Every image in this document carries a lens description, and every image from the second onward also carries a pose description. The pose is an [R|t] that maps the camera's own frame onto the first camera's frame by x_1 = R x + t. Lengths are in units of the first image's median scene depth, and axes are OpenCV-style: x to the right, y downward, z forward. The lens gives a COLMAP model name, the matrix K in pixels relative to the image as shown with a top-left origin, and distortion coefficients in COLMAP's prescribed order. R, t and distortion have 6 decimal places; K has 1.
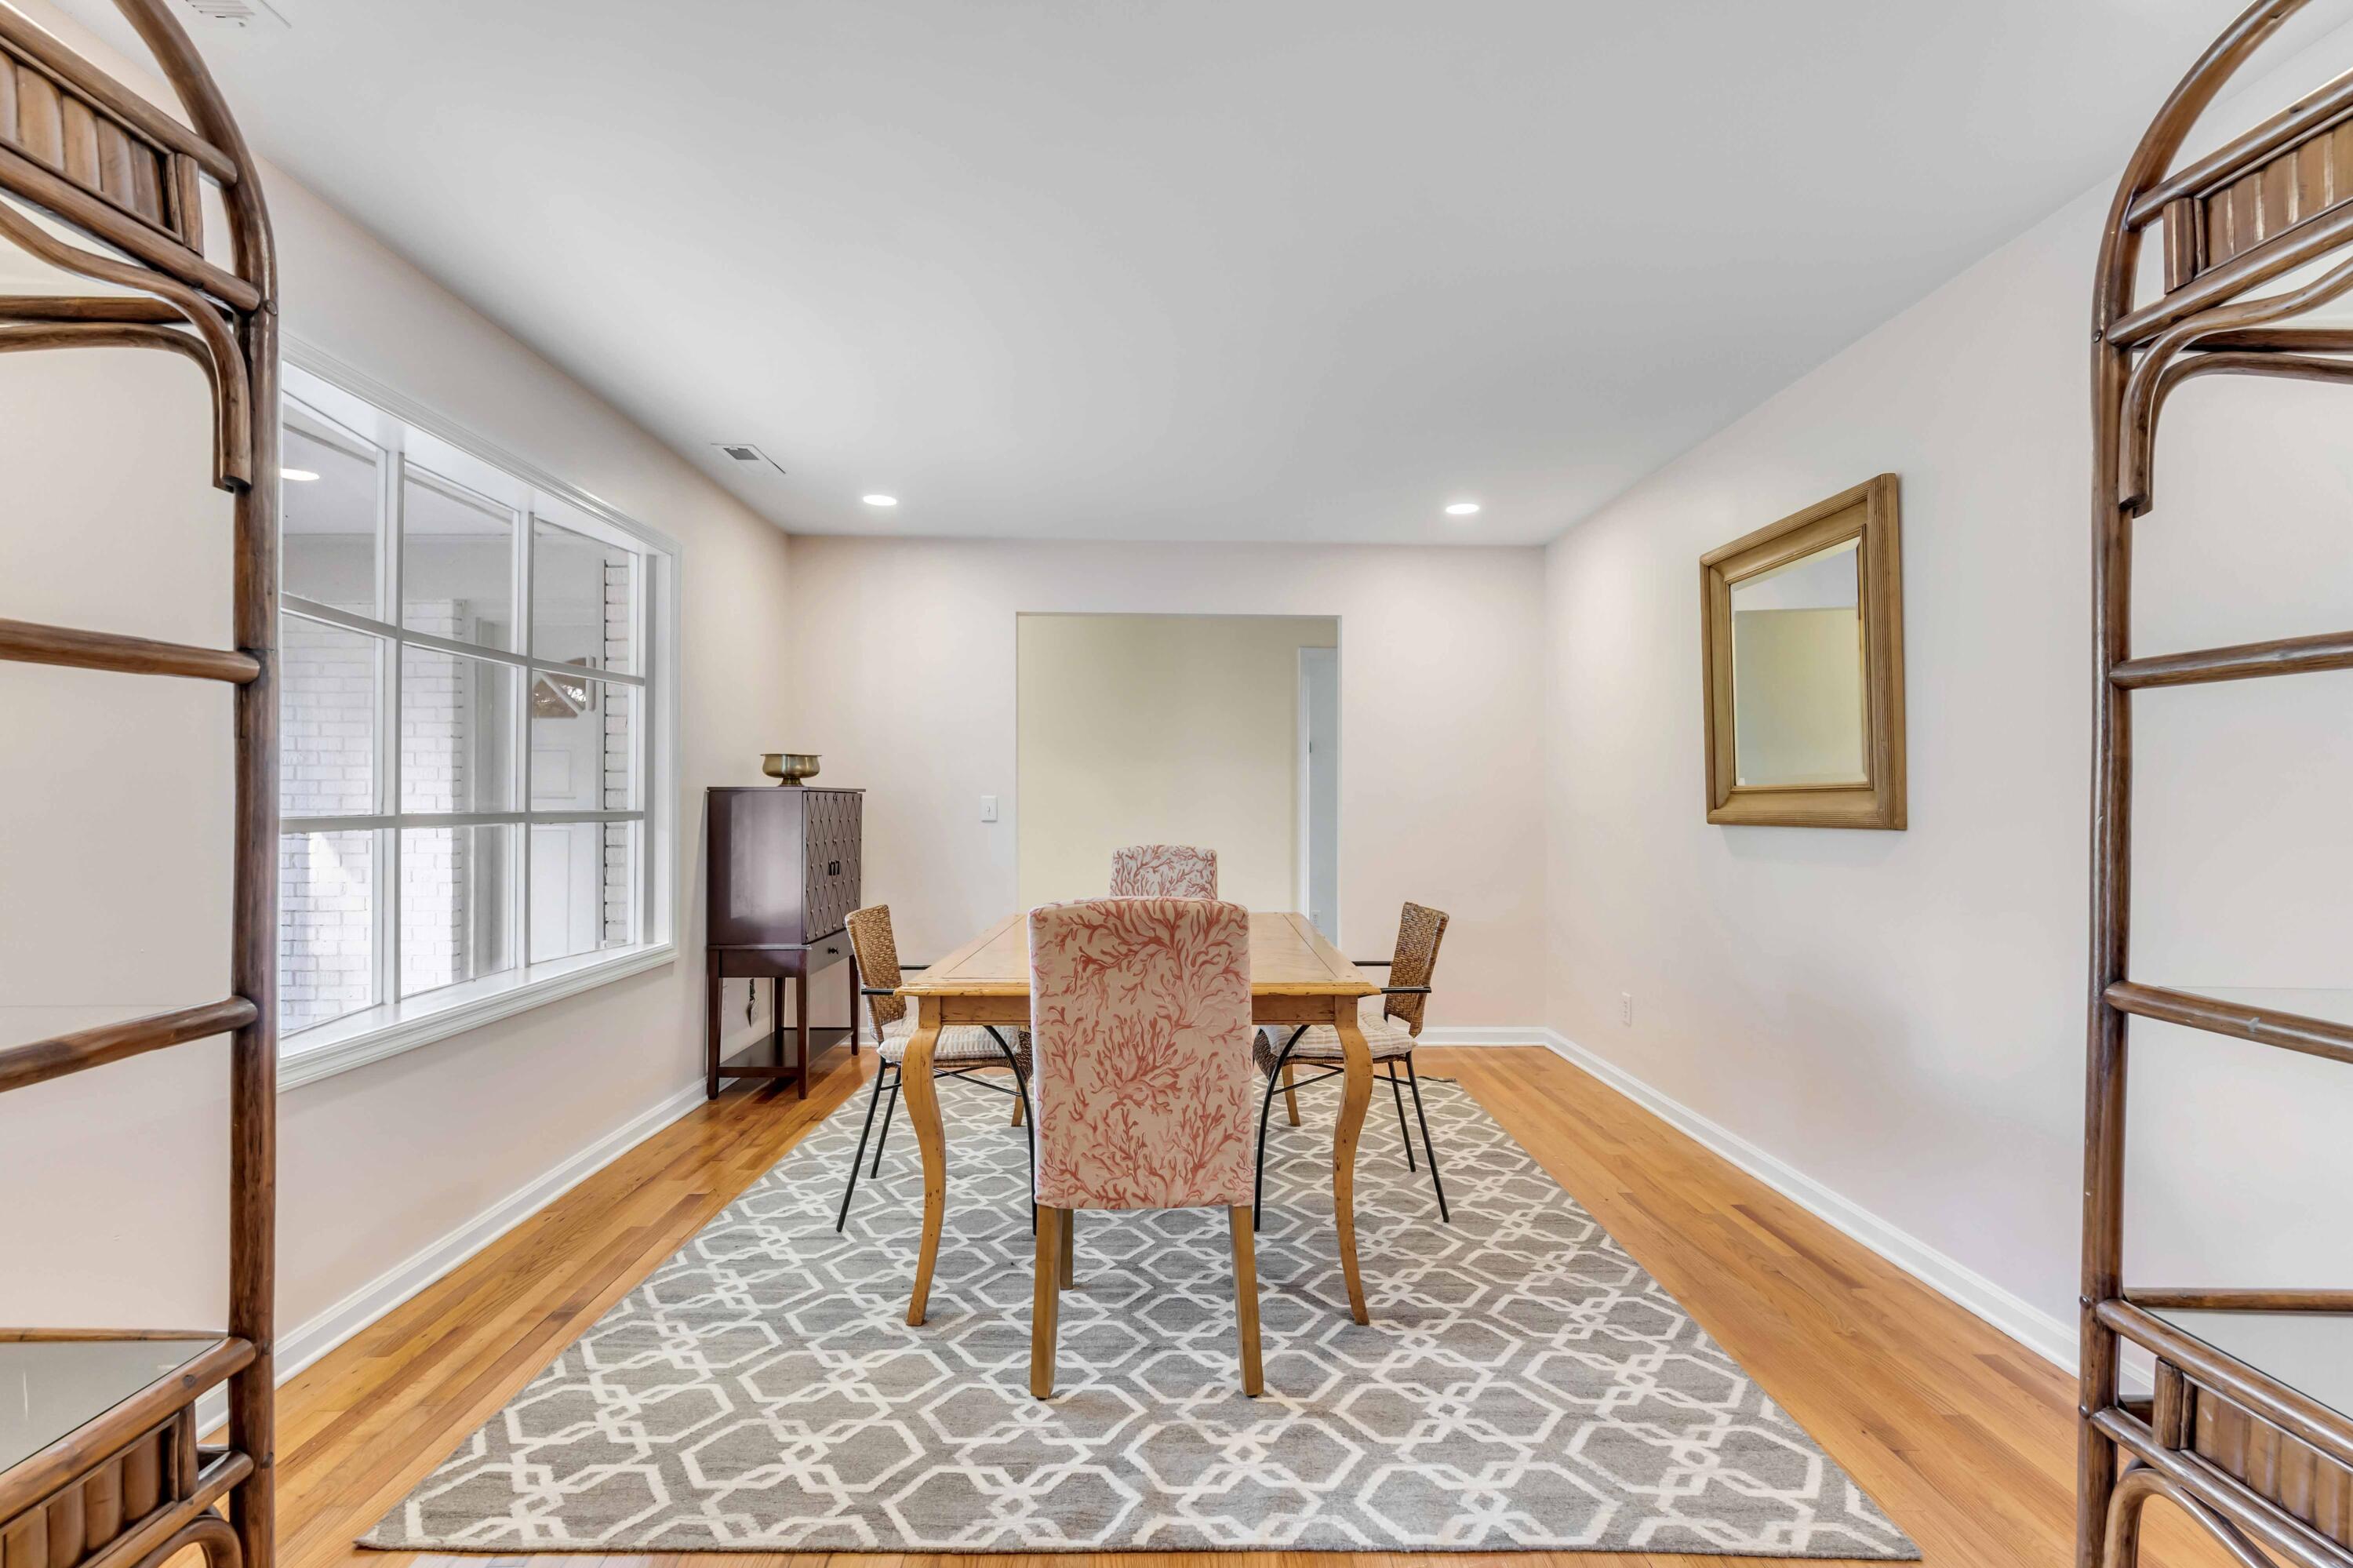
lens RADIAL K [[1098.3, 0, 1176.5], [0, 1098.3, 784.0], [0, 0, 1]] dist [-0.009246, 0.000111]
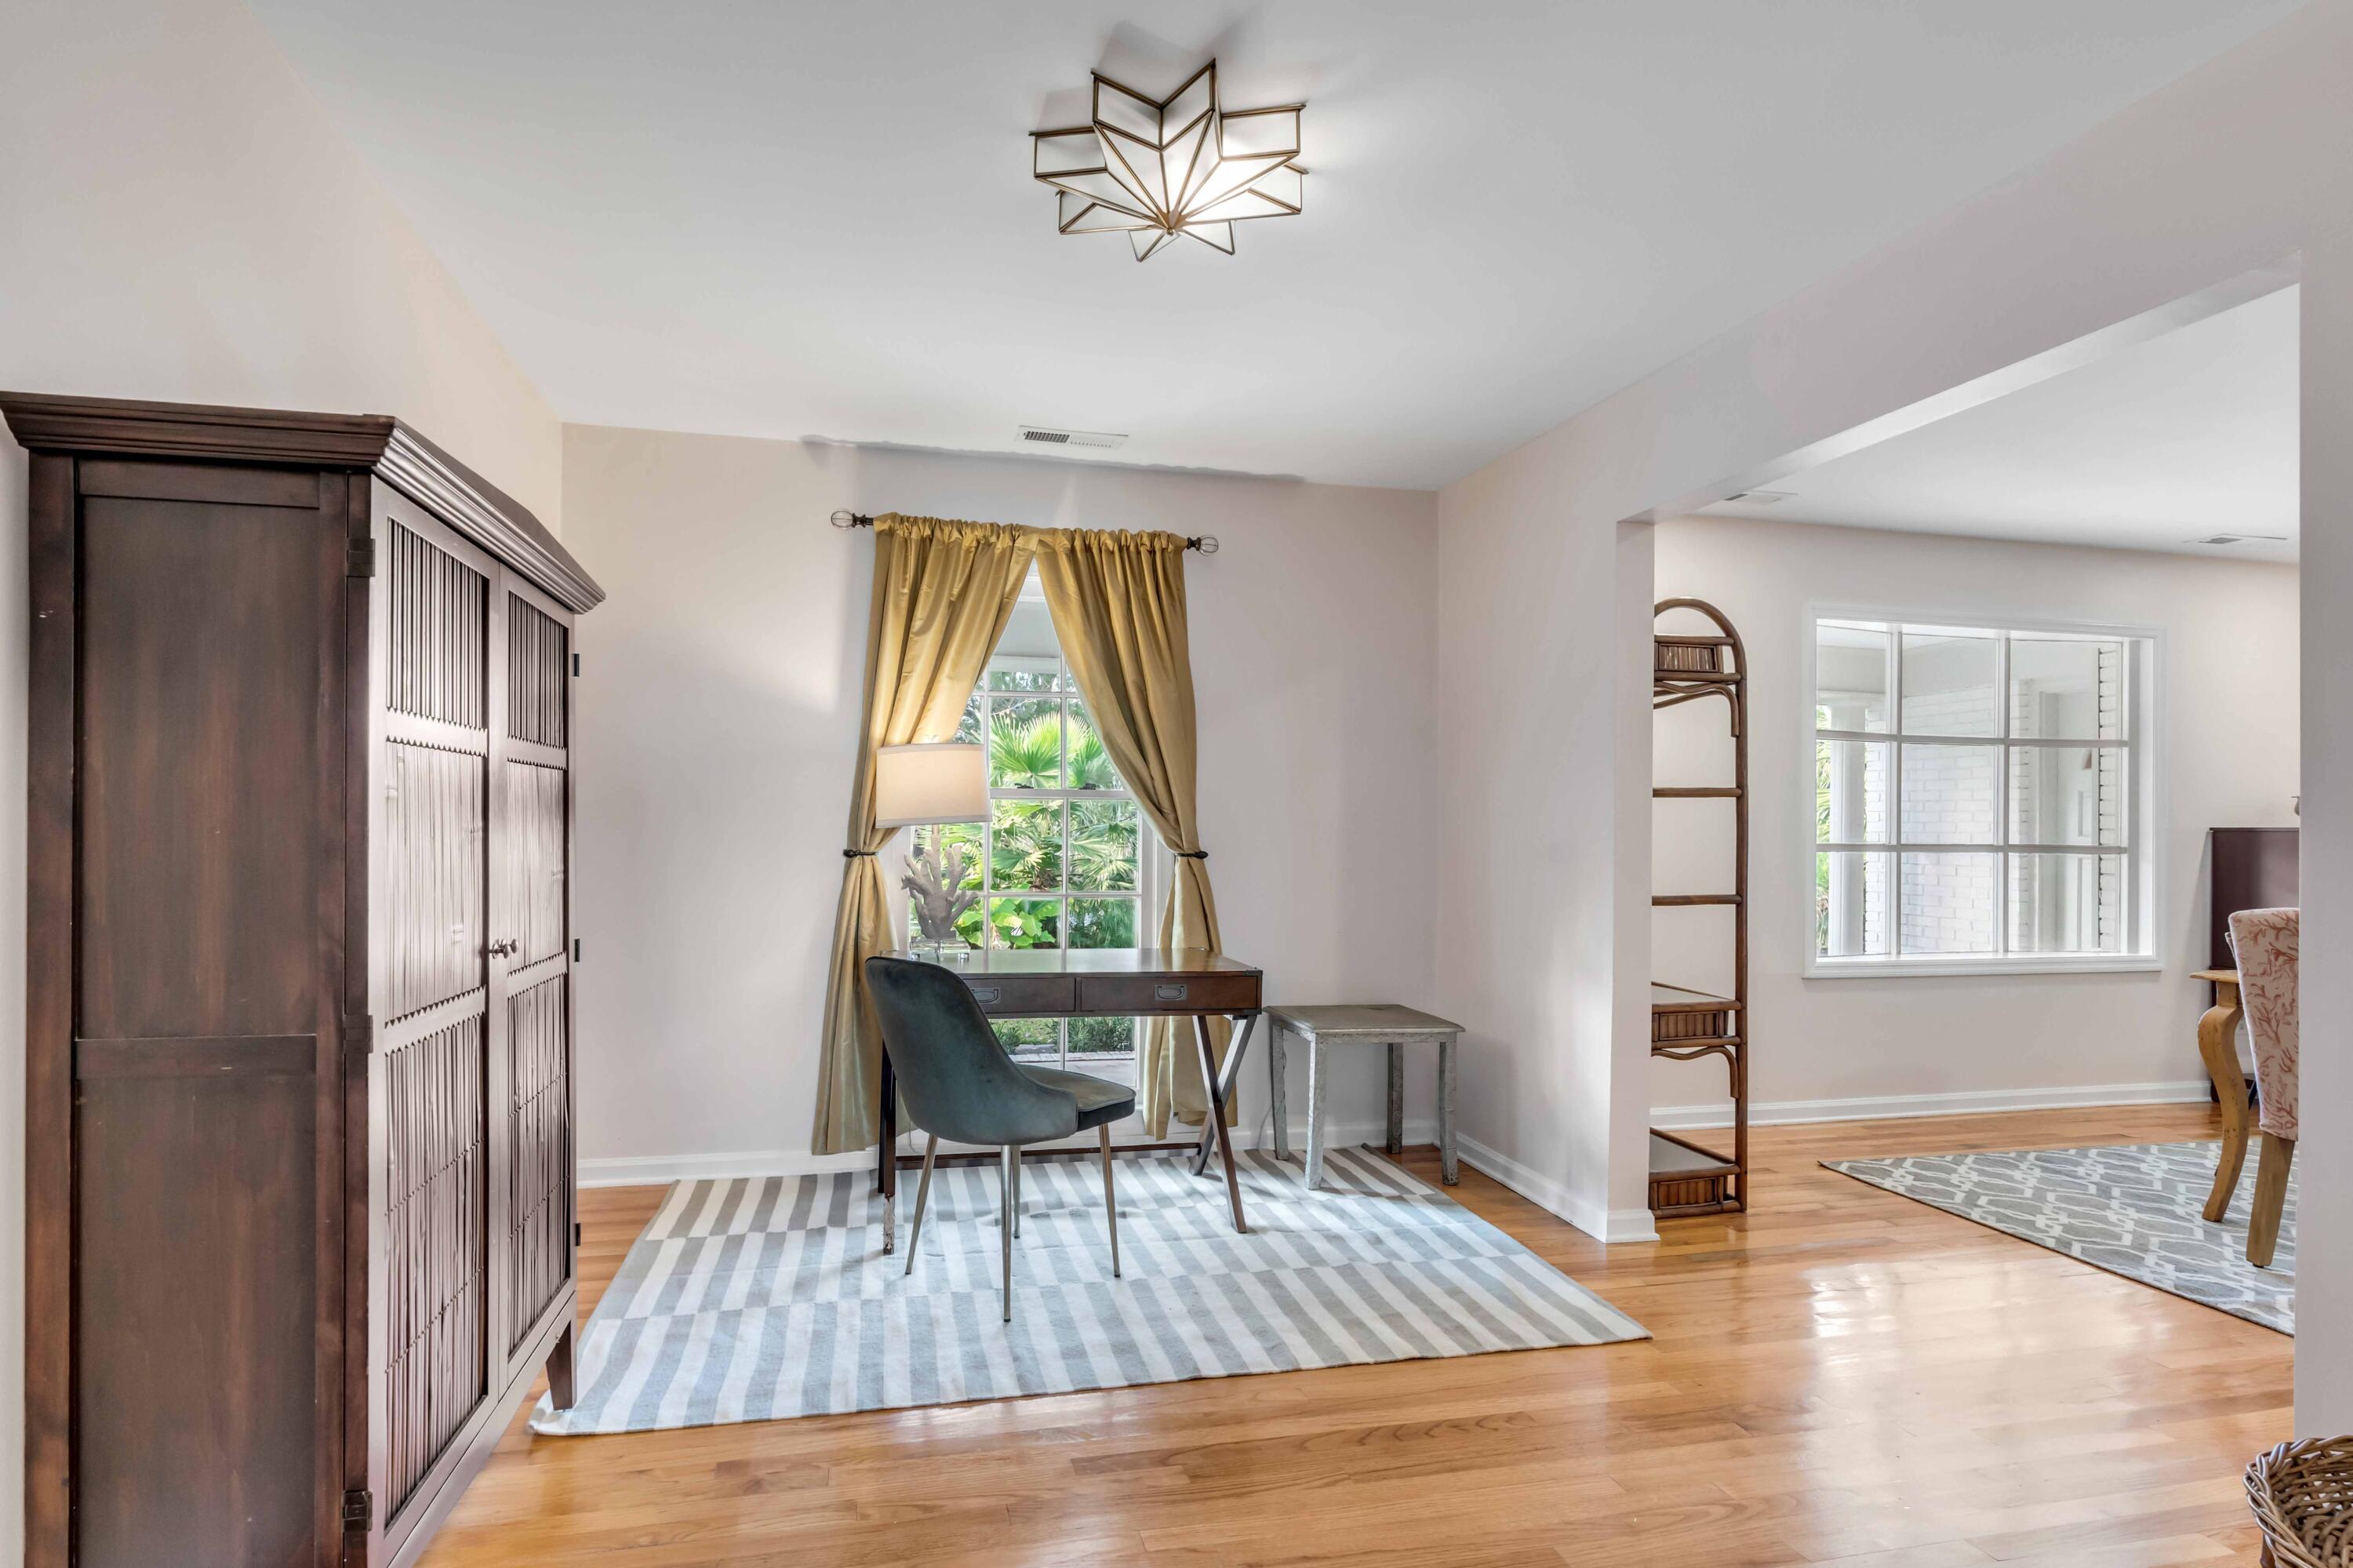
lens RADIAL K [[1168.2, 0, 1088.5], [0, 1168.2, 830.1], [0, 0, 1]] dist [-0.005388, -0.000412]
pose [[0.195220, 0.003519, -0.980753, 1.083964], [0.003476, 0.999985, 0.004280, -0.008011], [0.980753, -0.004244, 0.195204, -0.784556]]
